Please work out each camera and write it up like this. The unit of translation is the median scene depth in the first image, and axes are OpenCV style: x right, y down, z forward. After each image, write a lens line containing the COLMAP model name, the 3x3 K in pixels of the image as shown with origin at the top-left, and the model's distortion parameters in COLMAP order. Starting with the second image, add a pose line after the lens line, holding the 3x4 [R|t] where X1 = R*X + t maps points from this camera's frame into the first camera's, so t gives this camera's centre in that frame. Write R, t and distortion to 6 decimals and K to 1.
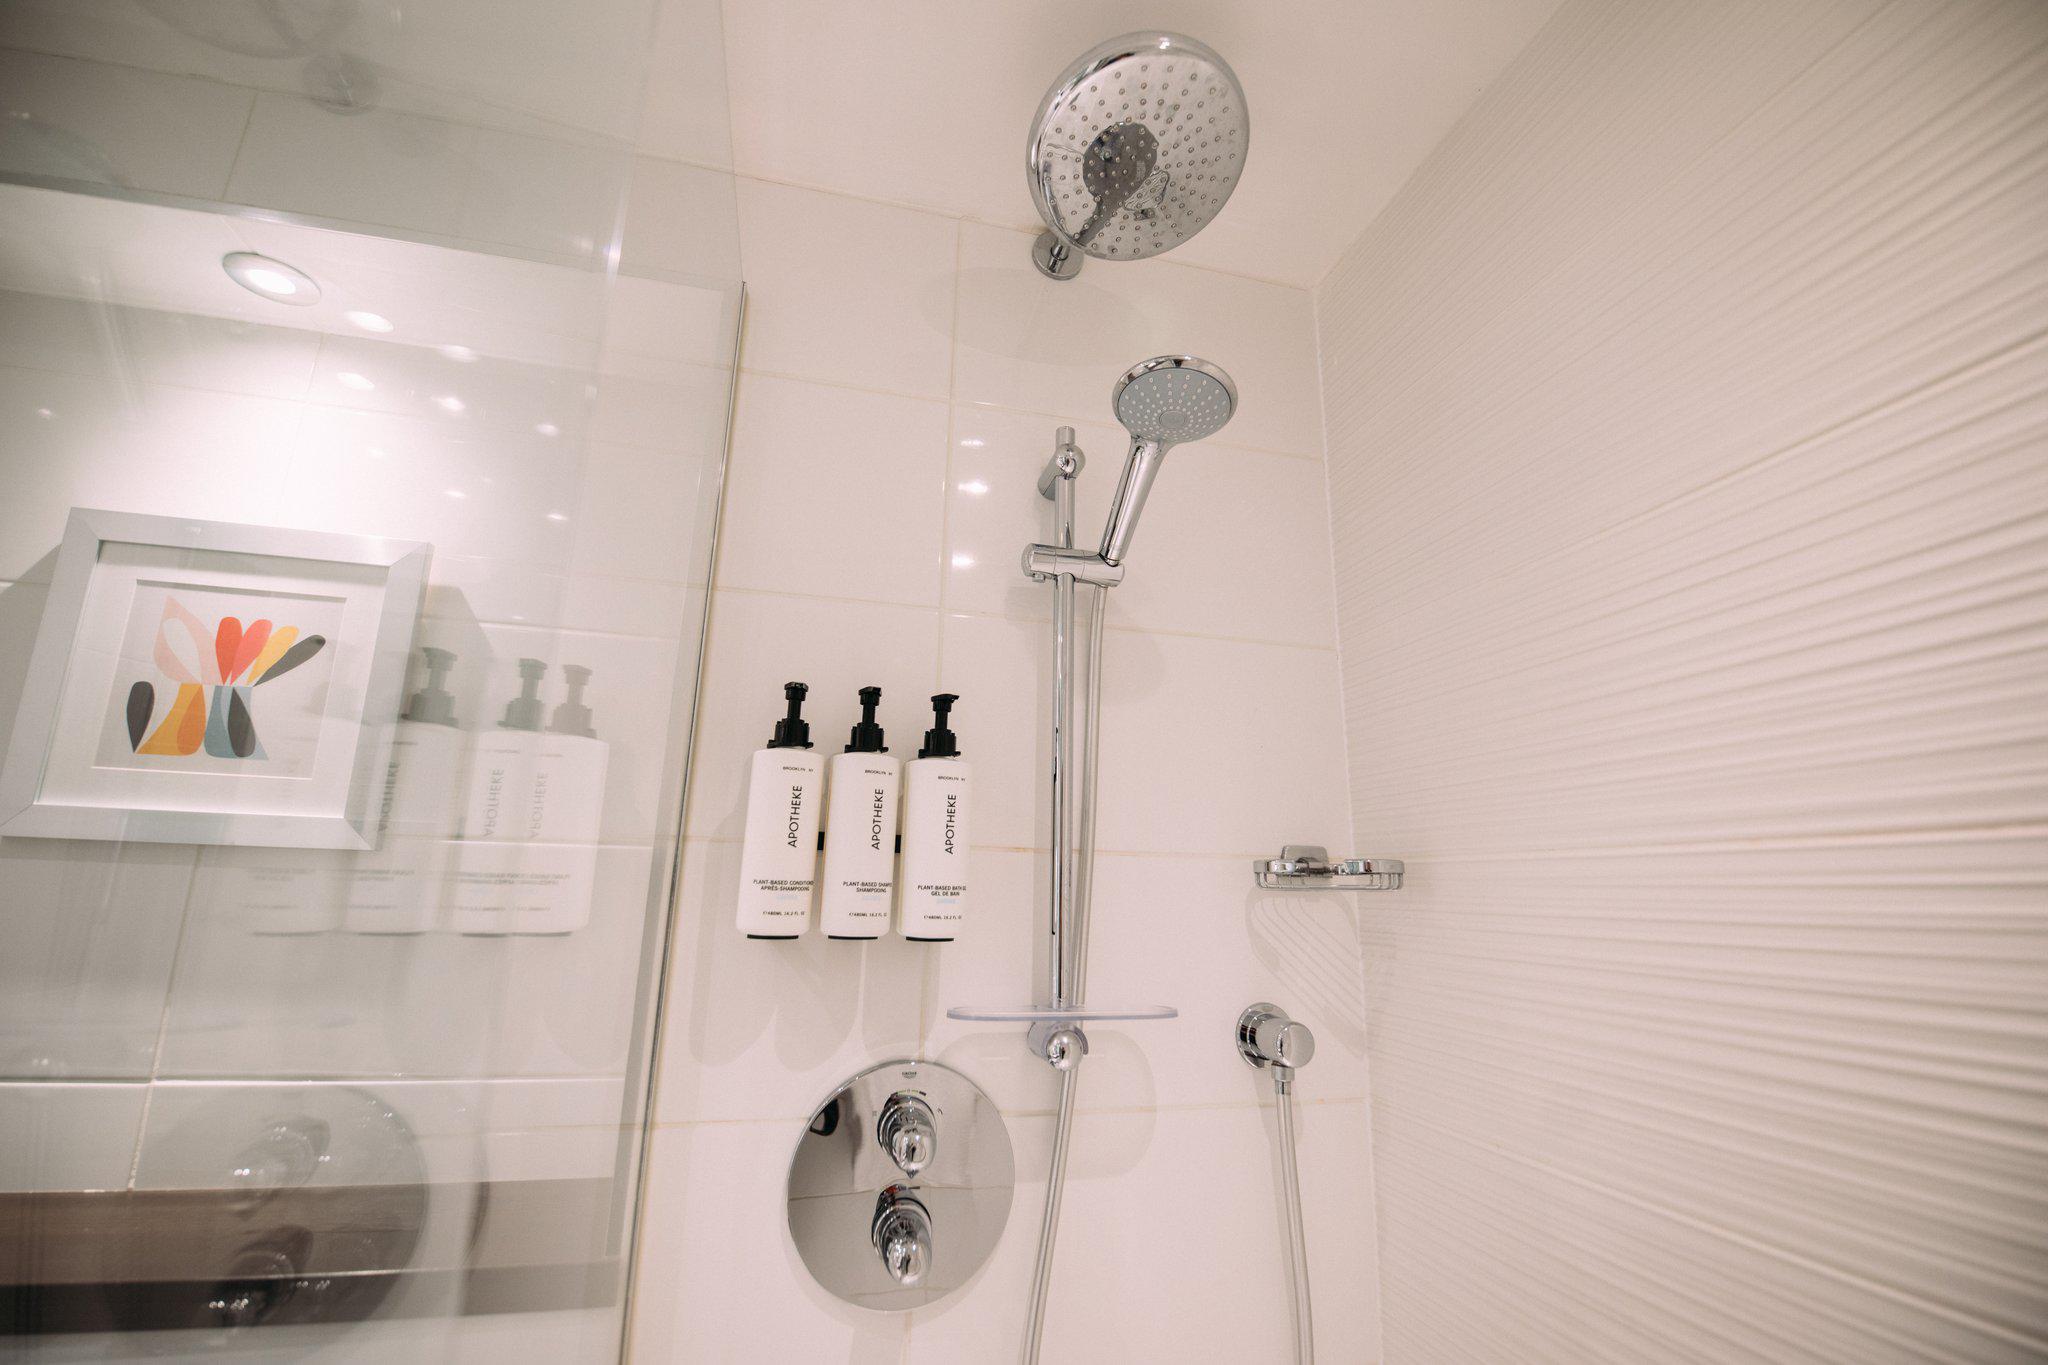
lens RADIAL K [[914.4, 0, 1017.7], [0, 914.4, 685.7], [0, 0, 1]] dist [-0.002565, -0.000235]
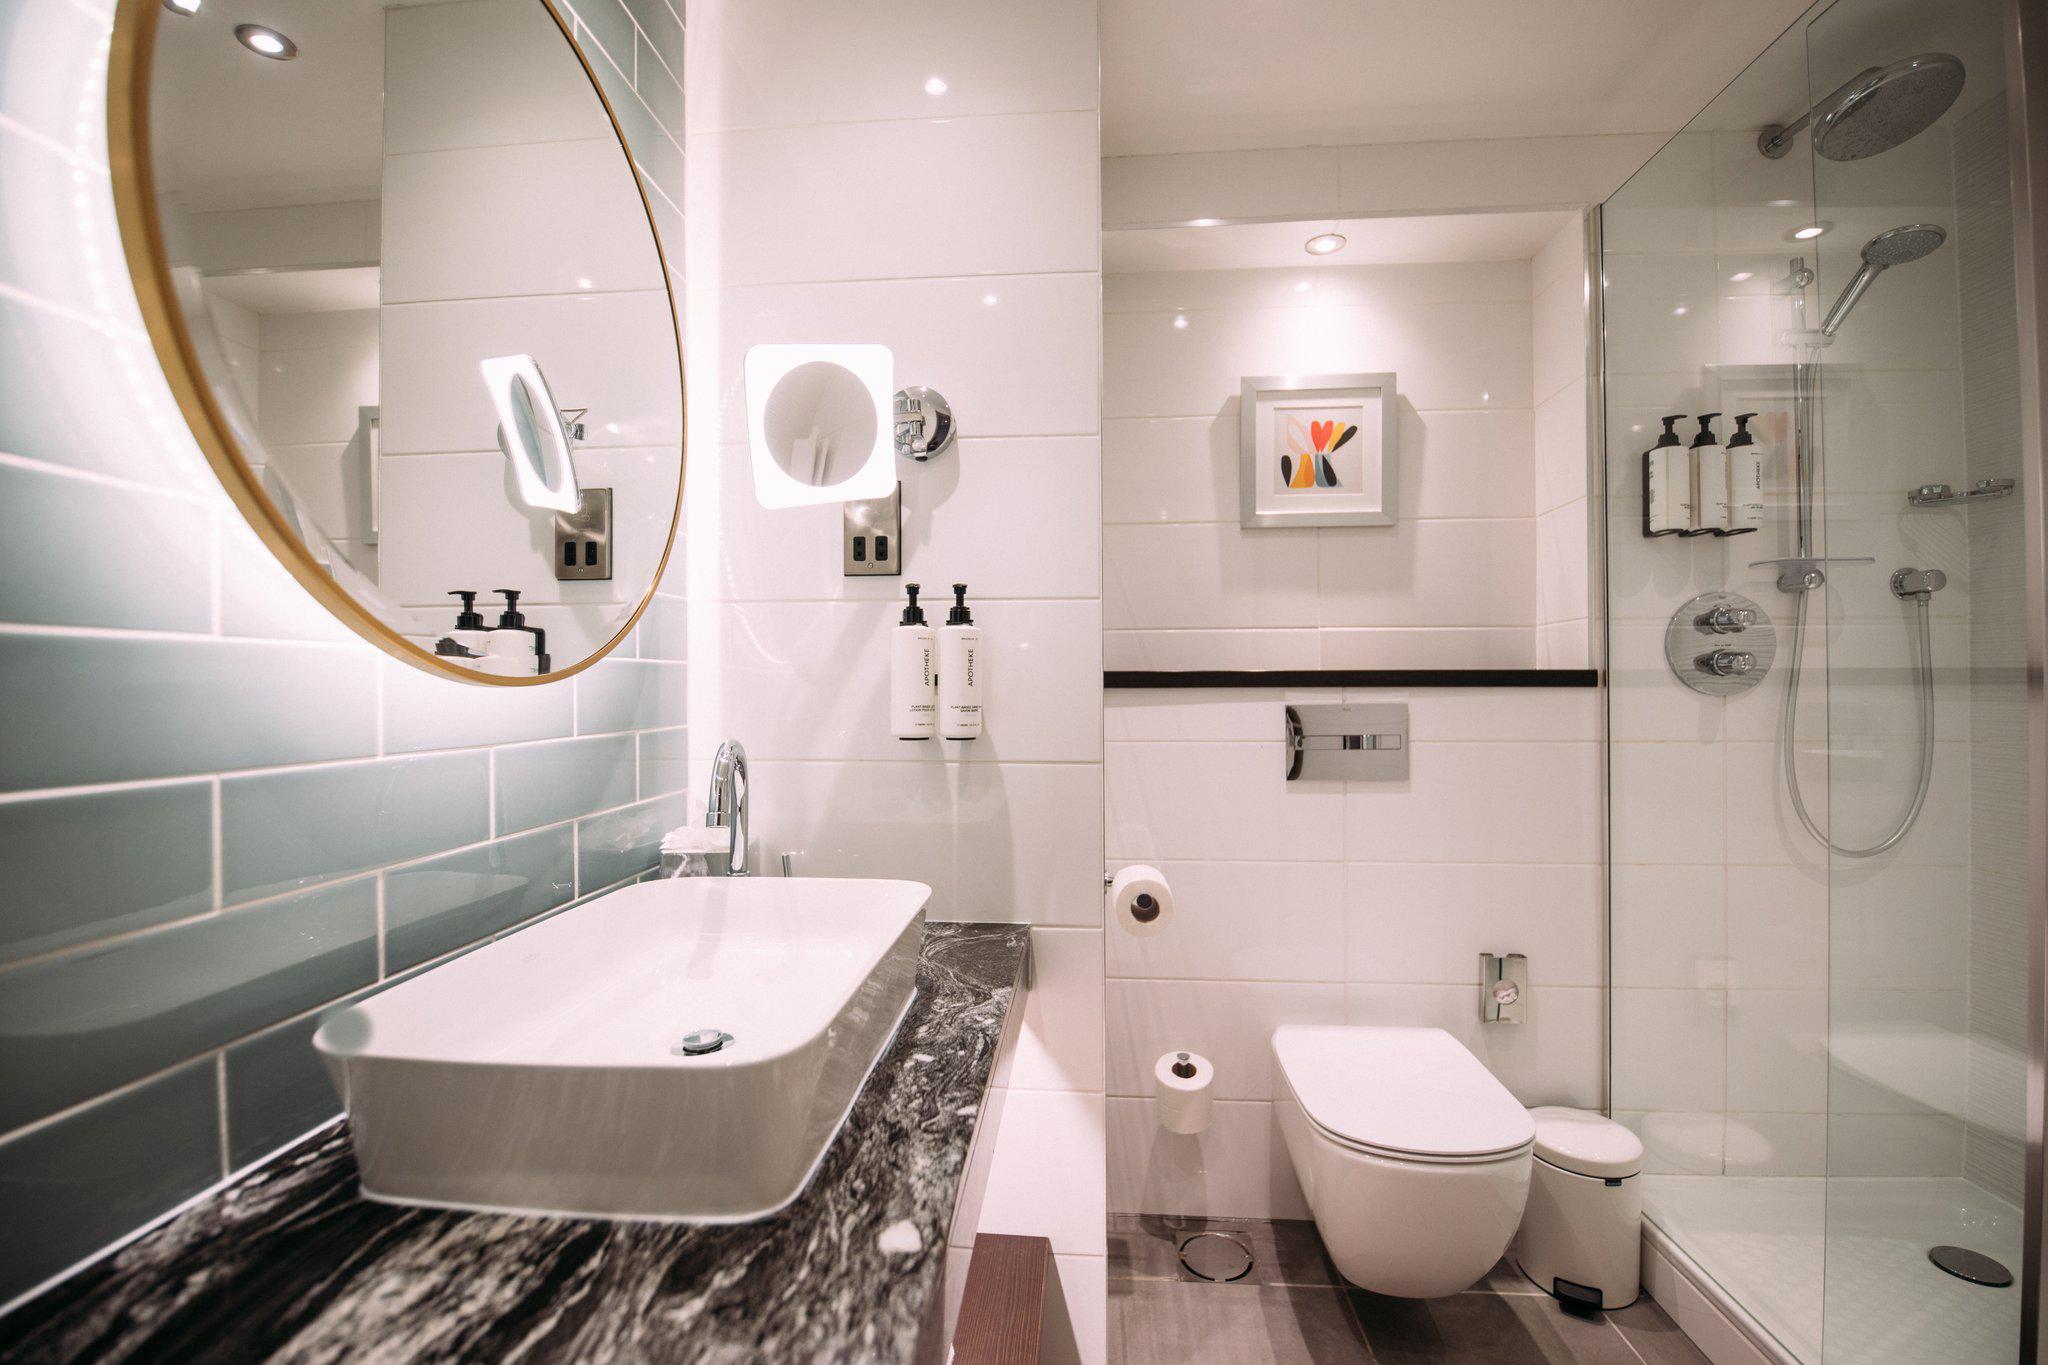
lens RADIAL K [[914.4, 0, 1017.7], [0, 914.4, 685.7], [0, 0, 1]] dist [-0.002565, -0.000235]
pose [[0.948868, -0.029168, -0.314324, -0.886682], [0.098393, 0.973446, 0.206693, 0.017072], [0.299949, -0.227051, 0.926541, -1.349268]]
